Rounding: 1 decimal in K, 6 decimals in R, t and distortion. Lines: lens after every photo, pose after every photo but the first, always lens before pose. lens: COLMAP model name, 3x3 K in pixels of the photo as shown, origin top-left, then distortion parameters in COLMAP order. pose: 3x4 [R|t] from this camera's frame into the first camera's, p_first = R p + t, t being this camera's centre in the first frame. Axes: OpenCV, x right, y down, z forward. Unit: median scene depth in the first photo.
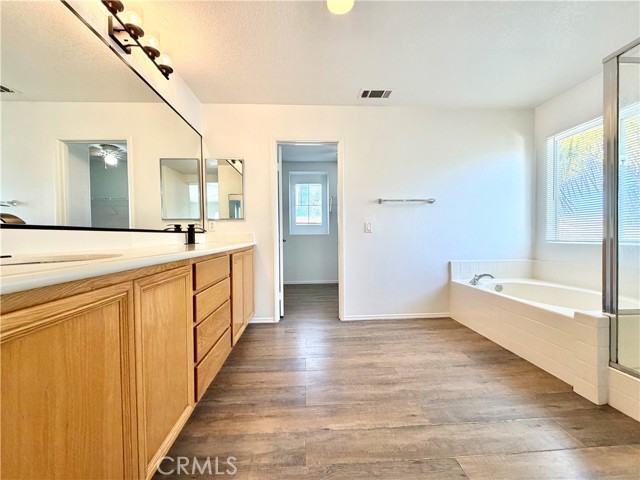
lens RADIAL K [[254.8, 0, 317.2], [0, 254.8, 241.2], [0, 0, 1]] dist [0.000053, -0.000105]
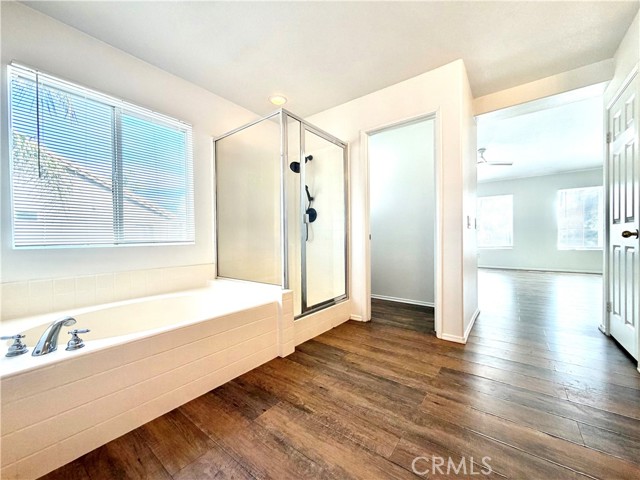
lens RADIAL K [[254.8, 0, 317.2], [0, 254.8, 241.2], [0, 0, 1]] dist [0.000053, -0.000105]
pose [[-0.757791, 0.007229, 0.652457, 0.041598], [0.032408, 0.999121, 0.026570, -0.008264], [-0.651692, 0.041279, -0.757360, 1.274596]]
